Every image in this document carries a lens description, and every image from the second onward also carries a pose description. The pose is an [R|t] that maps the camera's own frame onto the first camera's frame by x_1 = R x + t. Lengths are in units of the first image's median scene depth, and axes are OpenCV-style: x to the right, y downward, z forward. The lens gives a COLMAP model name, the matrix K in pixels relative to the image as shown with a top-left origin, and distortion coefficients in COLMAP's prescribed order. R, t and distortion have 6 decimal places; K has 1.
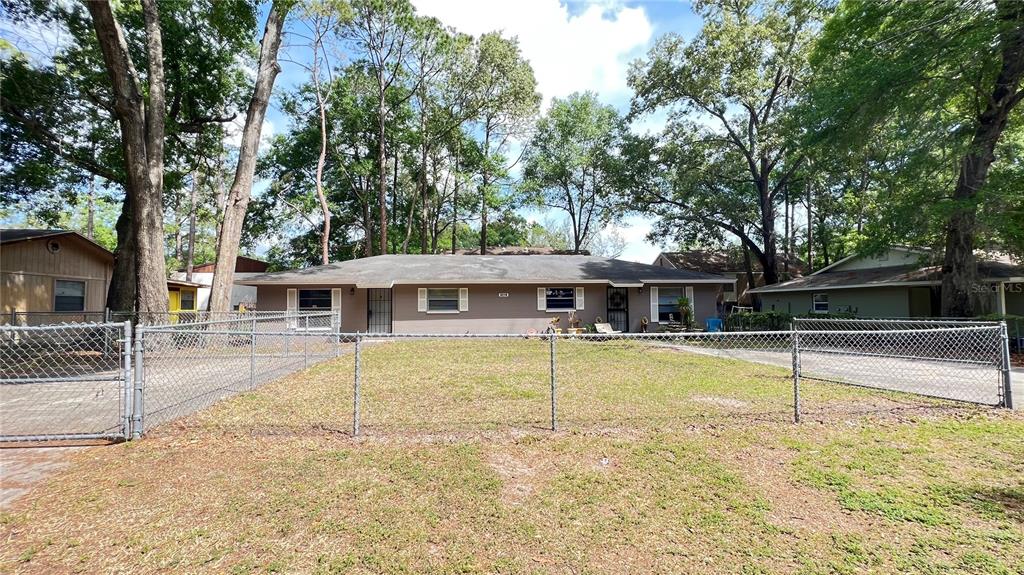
lens RADIAL K [[409.1, 0, 512.0], [0, 409.1, 287.5], [0, 0, 1]] dist [-0.001038, -0.000115]
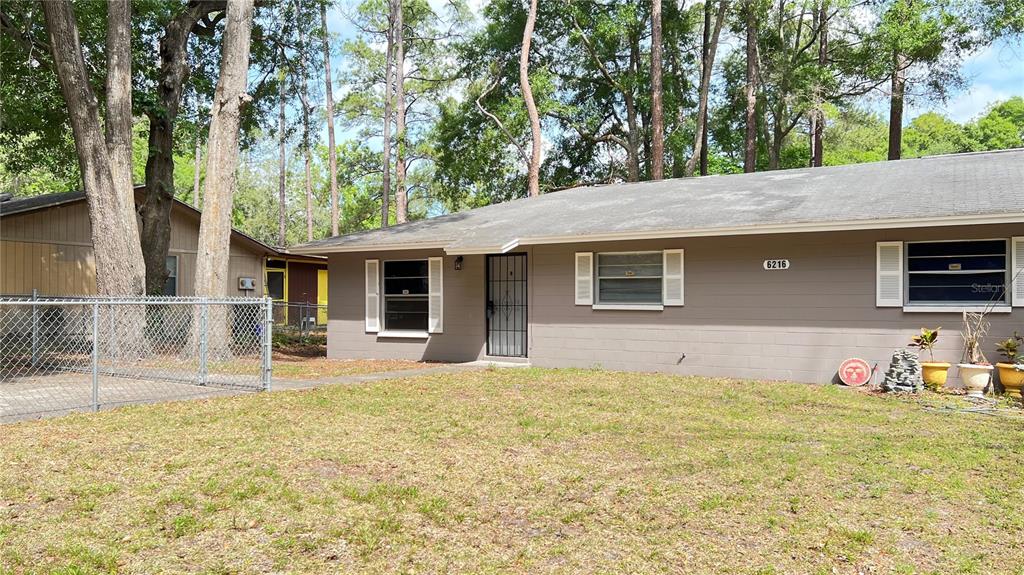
lens RADIAL K [[769.4, 0, 507.7], [0, 769.4, 300.1], [0, 0, 1]] dist [0.043705, -0.007011]
pose [[0.790350, 0.010179, -0.612571, 0.214302], [0.017467, 0.999081, 0.039137, 0.017806], [0.612406, -0.041632, 0.789446, 0.261606]]
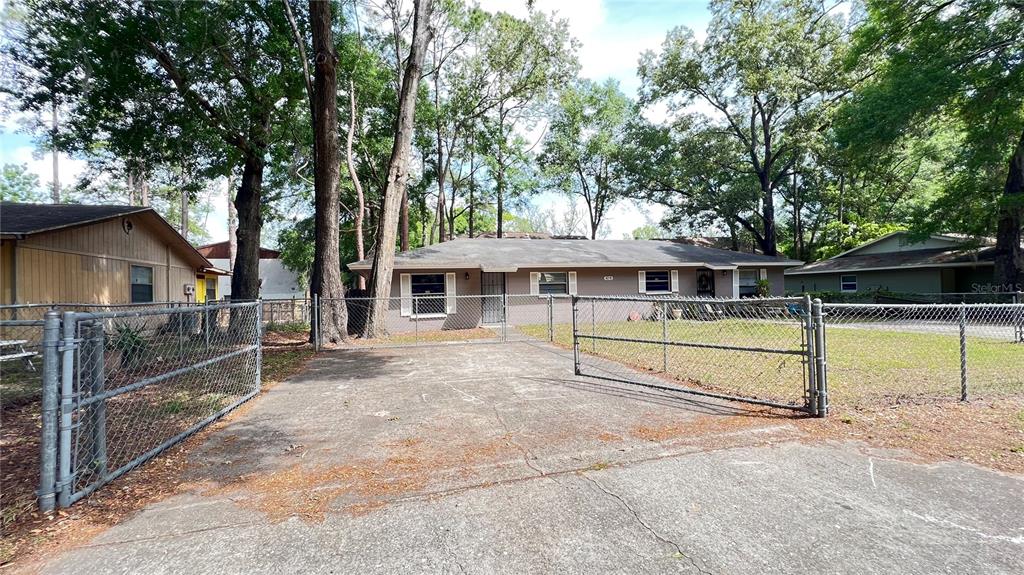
lens RADIAL K [[409.1, 0, 512.0], [0, 409.1, 287.5], [0, 0, 1]] dist [-0.001038, -0.000115]
pose [[0.988752, -0.013518, 0.148949, -0.388864], [0.008830, 0.999446, 0.032091, 0.006381], [-0.149300, -0.030415, 0.988324, 0.033485]]
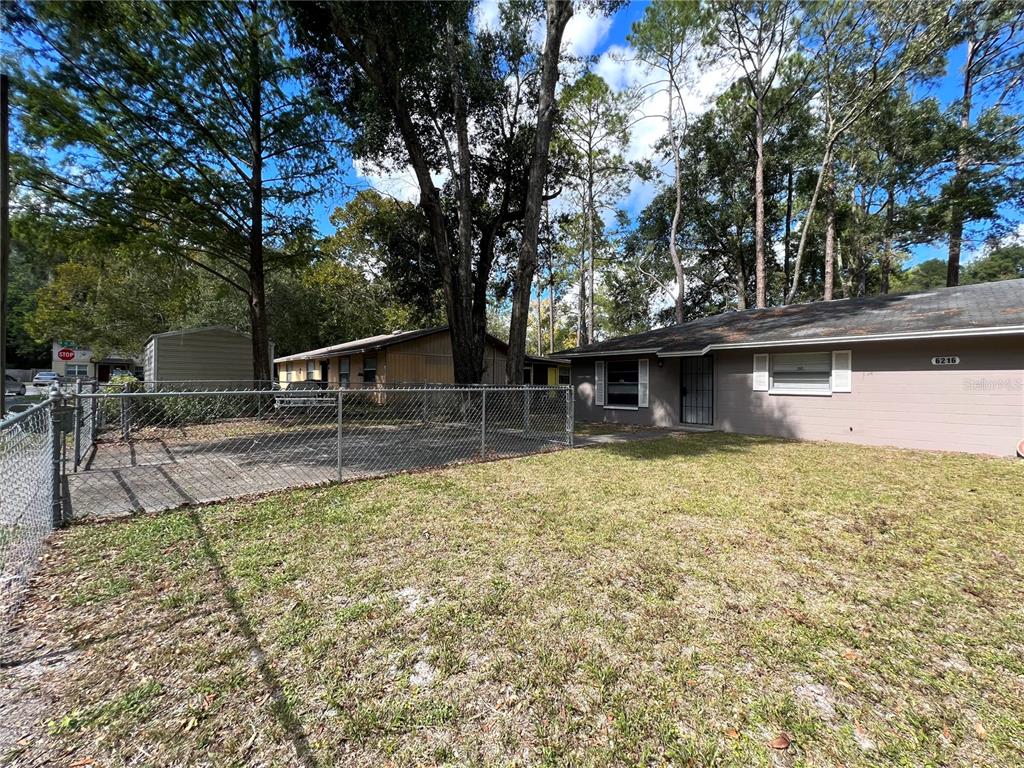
lens RADIAL K [[412.1, 0, 512.0], [0, 412.1, 384.0], [0, 0, 1]] dist [0.000412, 0.000098]
pose [[0.591202, 0.012702, -0.806424, 0.067845], [0.024360, 0.999139, 0.033596, 0.015894], [0.806156, -0.039507, 0.590383, 0.278597]]
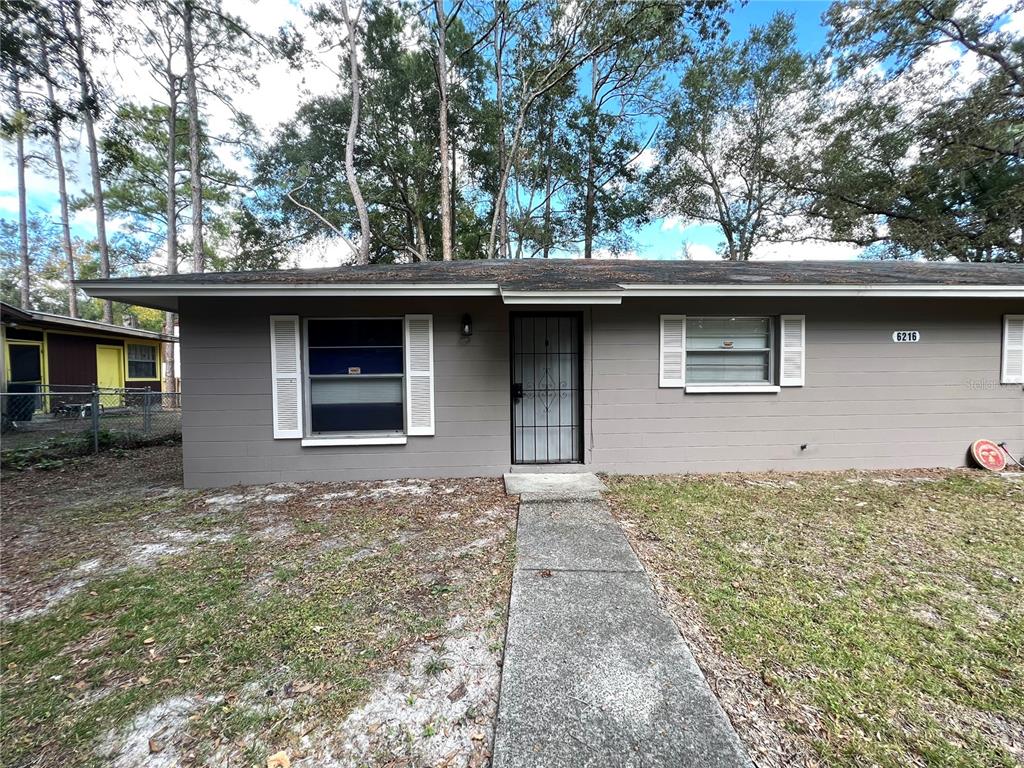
lens RADIAL K [[412.1, 0, 512.0], [0, 412.1, 384.0], [0, 0, 1]] dist [0.000412, 0.000098]
pose [[0.997589, 0.002348, -0.069361, -0.301000], [0.002657, 0.997403, 0.071978, 0.029965], [0.069350, -0.071989, 0.994992, 0.613027]]
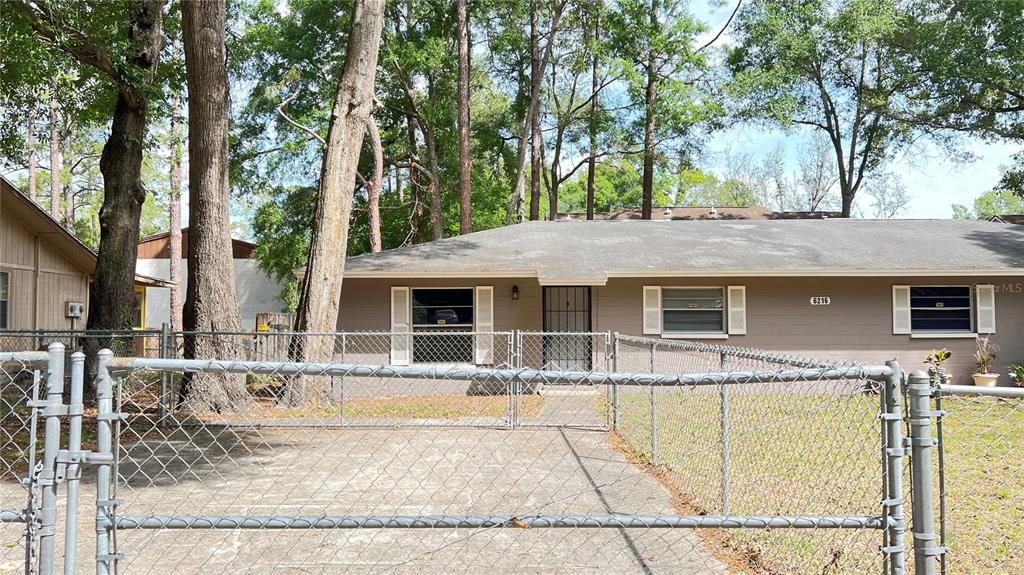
lens RADIAL K [[772.7, 0, 520.1], [0, 772.7, 298.6], [0, 0, 1]] dist [0.033635, -0.008713]
pose [[0.994529, 0.002991, -0.104419, -0.260020], [-0.001684, 0.999919, 0.012603, 0.004738], [0.104449, -0.012358, 0.994454, 0.063659]]
